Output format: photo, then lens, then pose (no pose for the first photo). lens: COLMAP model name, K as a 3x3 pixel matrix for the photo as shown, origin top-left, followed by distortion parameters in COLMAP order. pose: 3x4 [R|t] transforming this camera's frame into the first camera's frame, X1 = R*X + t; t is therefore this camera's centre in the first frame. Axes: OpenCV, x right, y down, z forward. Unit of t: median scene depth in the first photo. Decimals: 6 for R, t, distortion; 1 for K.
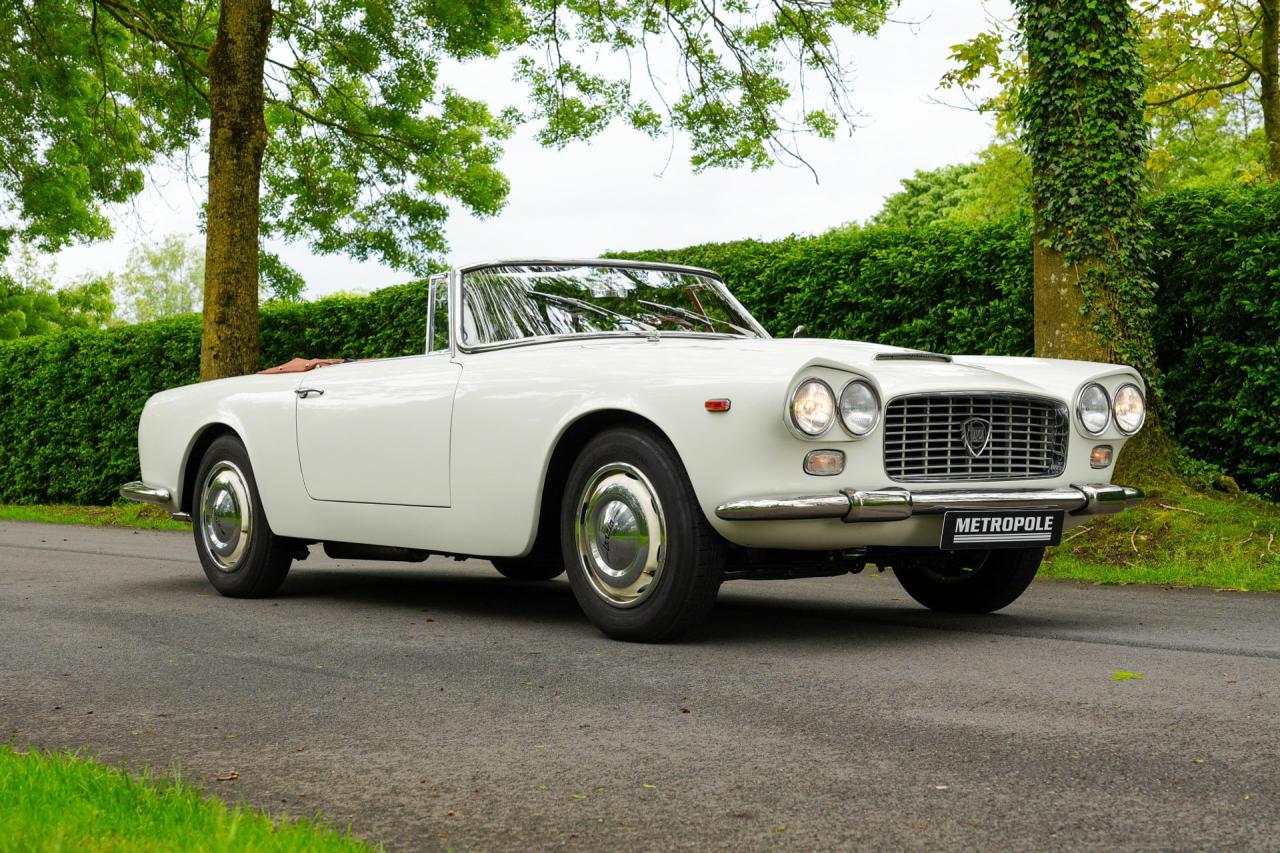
lens RADIAL K [[3300.4, 0, 640.0], [0, 3300.4, 426.5], [0, 0, 1]] dist [0.013640, 0.184319]
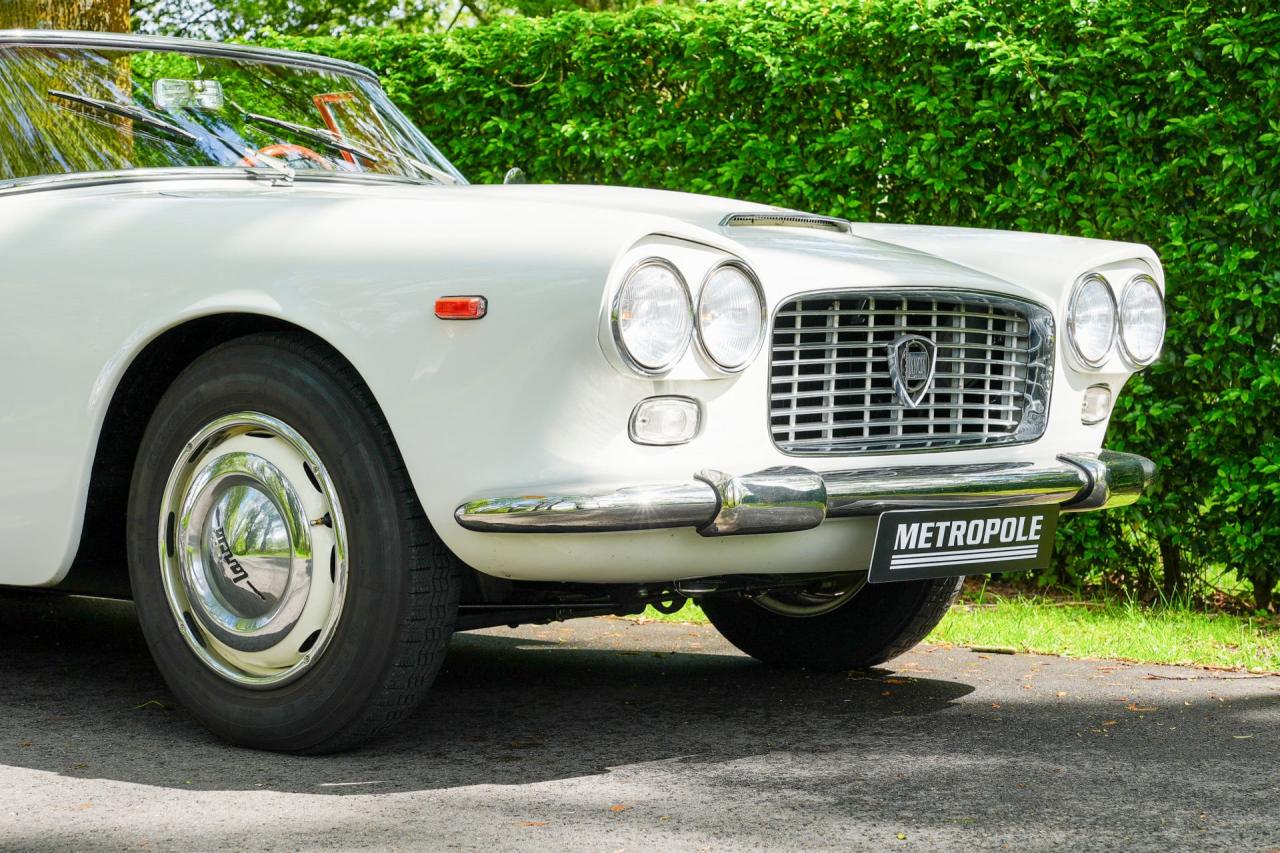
lens RADIAL K [[3300.4, 0, 640.0], [0, 3300.4, 426.5], [0, 0, 1]] dist [0.013640, 0.184319]
pose [[0.986627, 0.006346, 0.162874, -0.031347], [-0.011390, 0.999483, 0.030056, -0.003404], [-0.162599, -0.031509, 0.986189, 0.472428]]
